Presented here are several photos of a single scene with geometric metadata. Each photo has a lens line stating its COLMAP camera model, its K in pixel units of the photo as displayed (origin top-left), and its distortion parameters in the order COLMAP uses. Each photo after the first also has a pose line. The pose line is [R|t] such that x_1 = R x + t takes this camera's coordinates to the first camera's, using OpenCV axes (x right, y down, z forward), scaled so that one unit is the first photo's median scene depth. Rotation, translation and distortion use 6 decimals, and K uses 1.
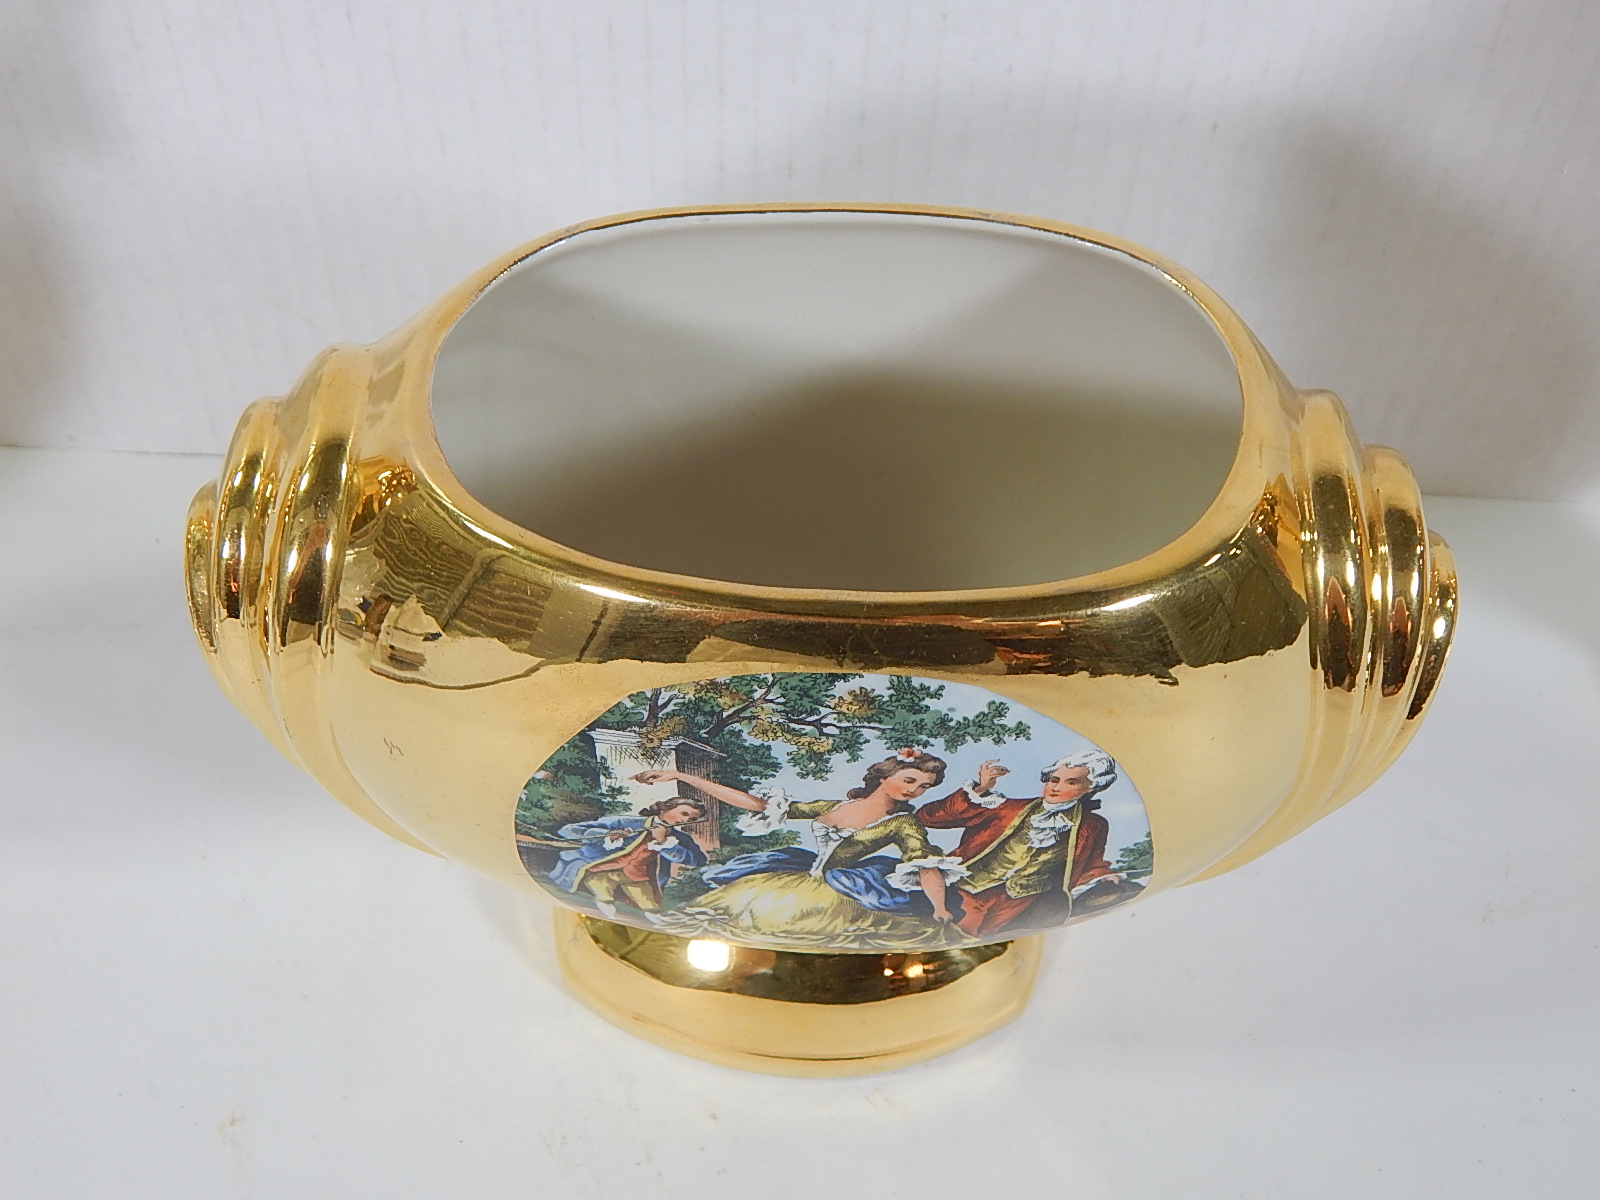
lens RADIAL K [[1611.8, 0, 800.0], [0, 1611.8, 600.0], [0, 0, 1]] dist [0.011981, -0.016524]
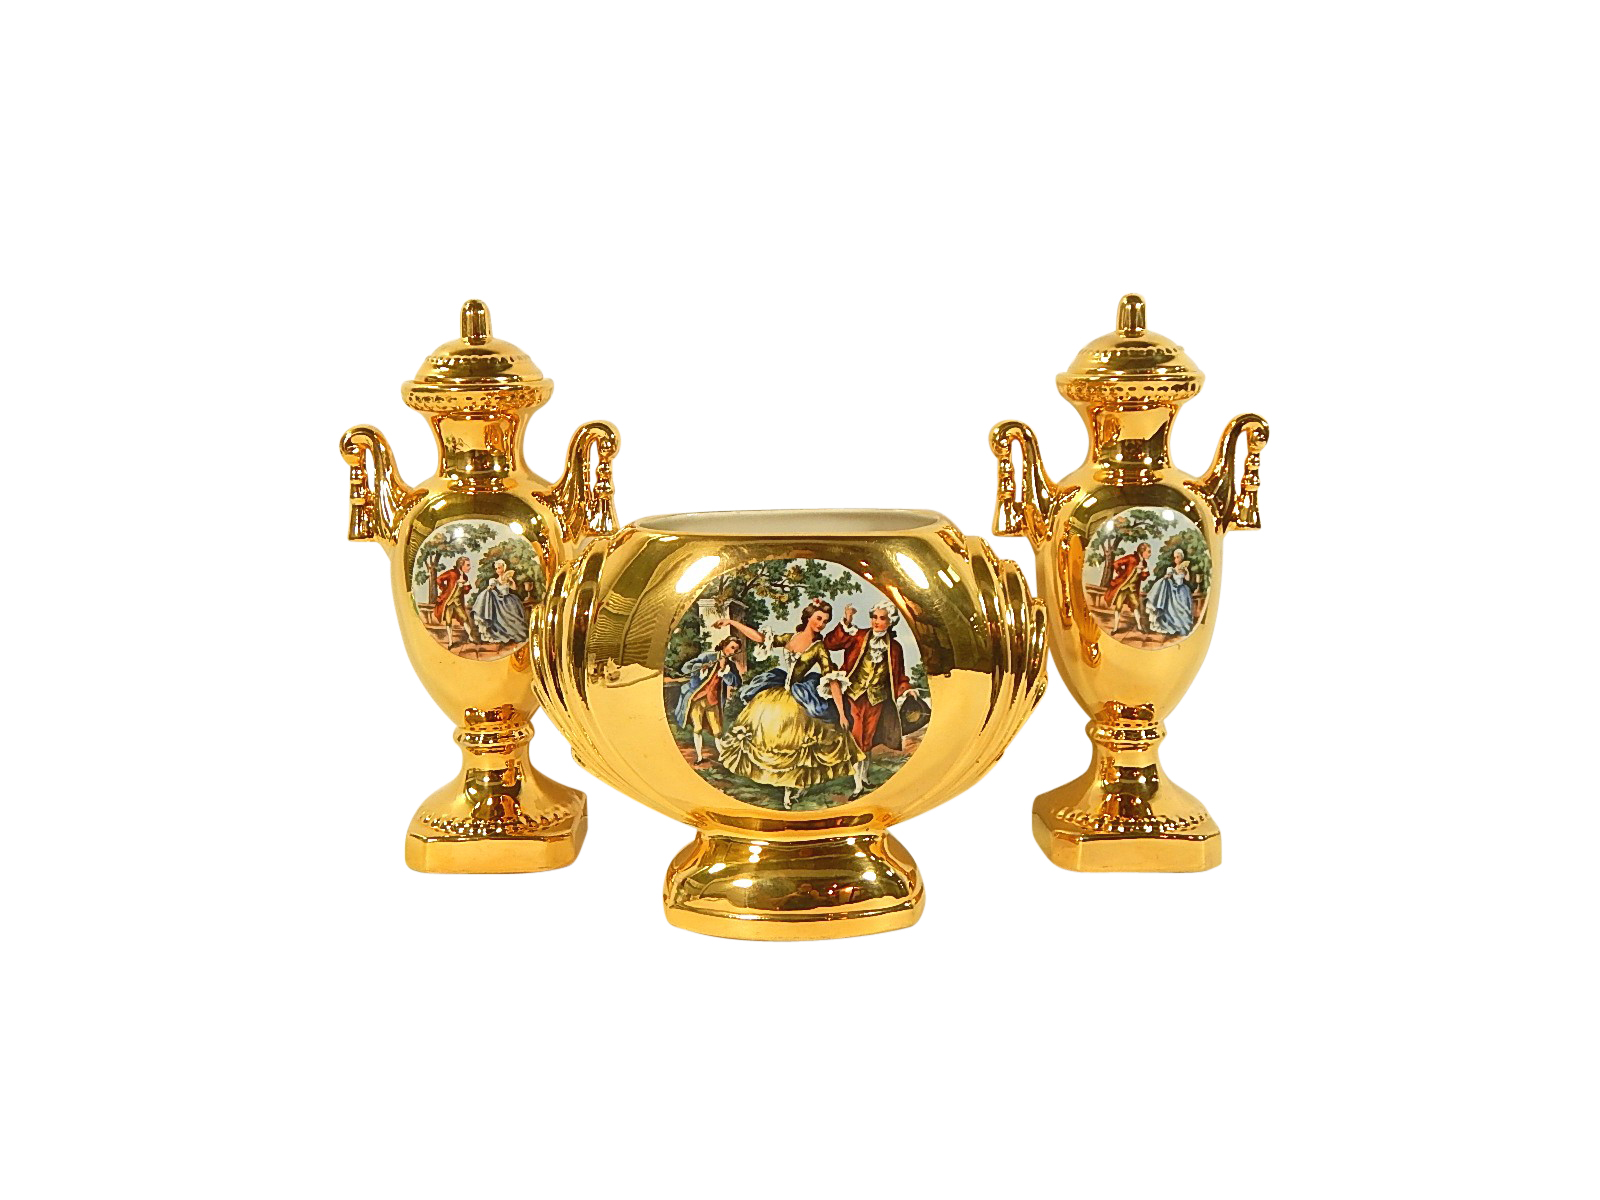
lens RADIAL K [[1606.8, 0, 800.0], [0, 1606.8, 600.0], [0, 0, 1]] dist [0.003508, 0.001085]
pose [[0.998608, -0.052654, 0.002955, 0.030523], [0.040661, 0.733055, -0.678953, 1.814549], [0.033583, 0.678128, 0.734176, -0.906147]]
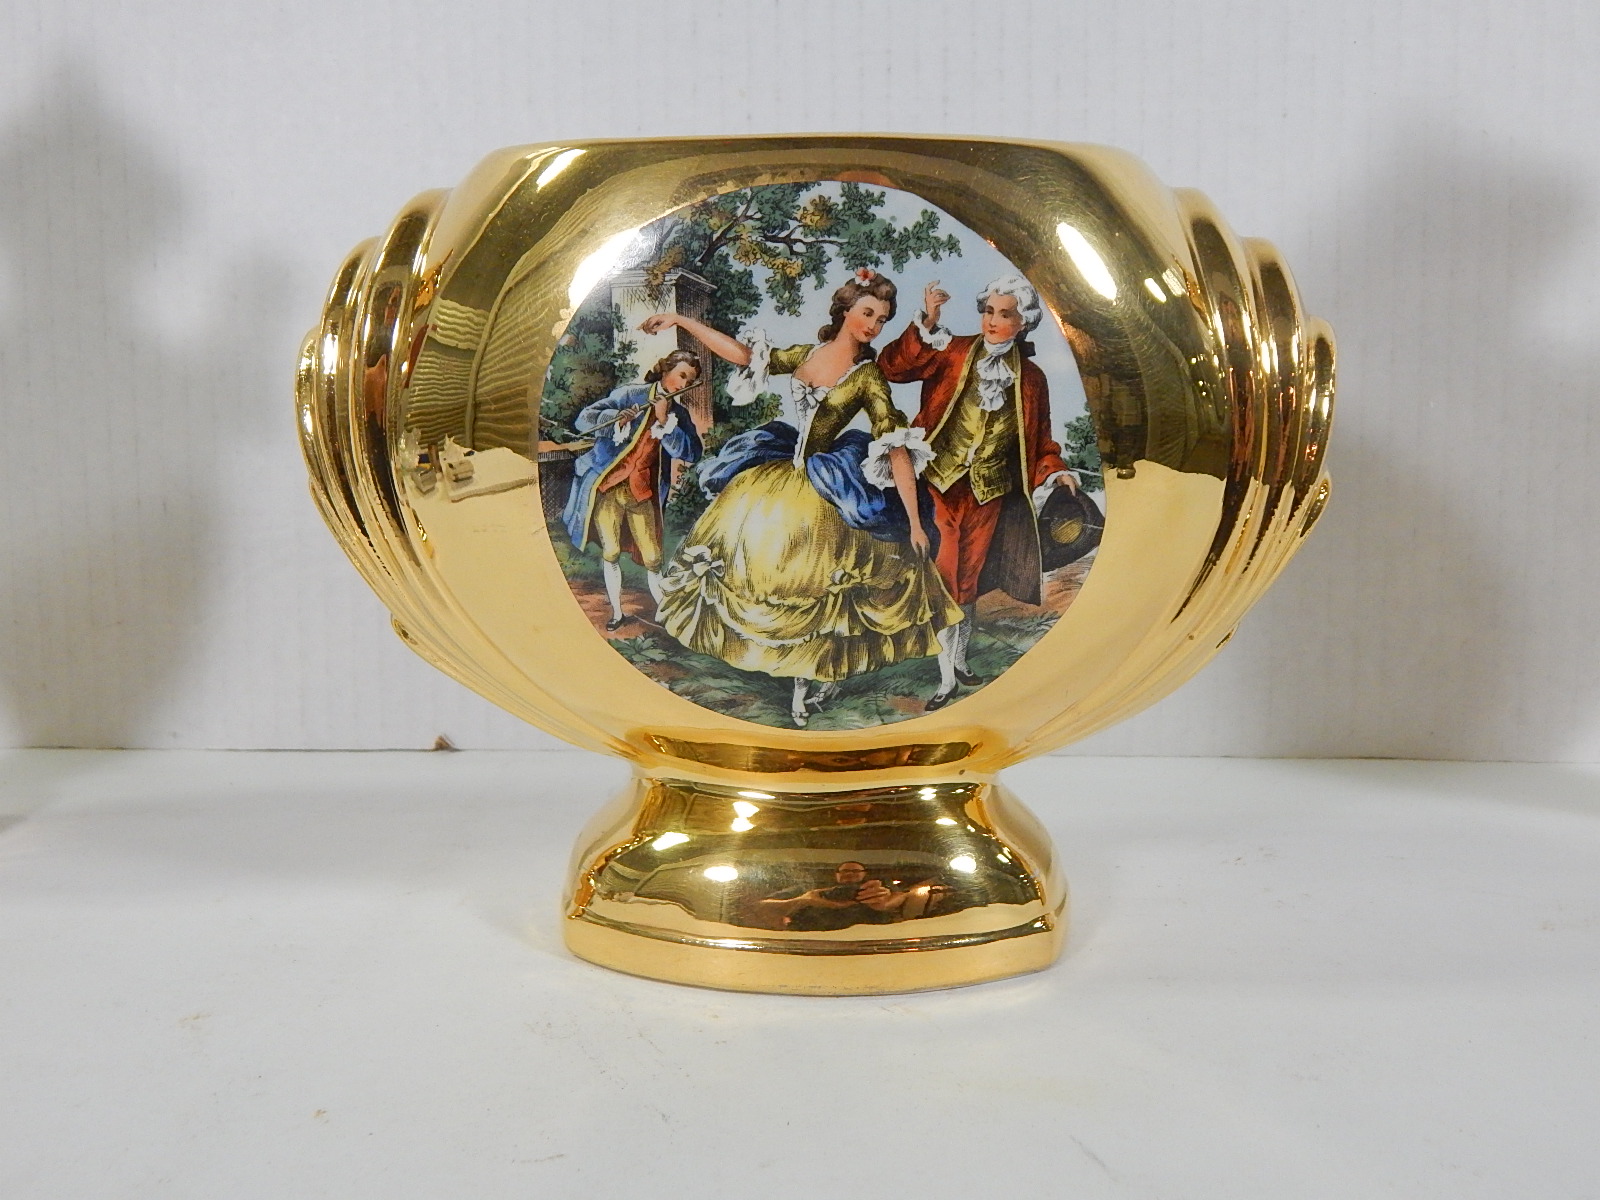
lens RADIAL K [[1611.8, 0, 800.0], [0, 1611.8, 600.0], [0, 0, 1]] dist [0.011981, -0.016524]
pose [[0.998314, -0.040496, -0.041582, 0.057382], [0.002687, 0.747879, -0.663830, 1.054561], [0.057981, 0.662599, 0.746726, 0.234552]]
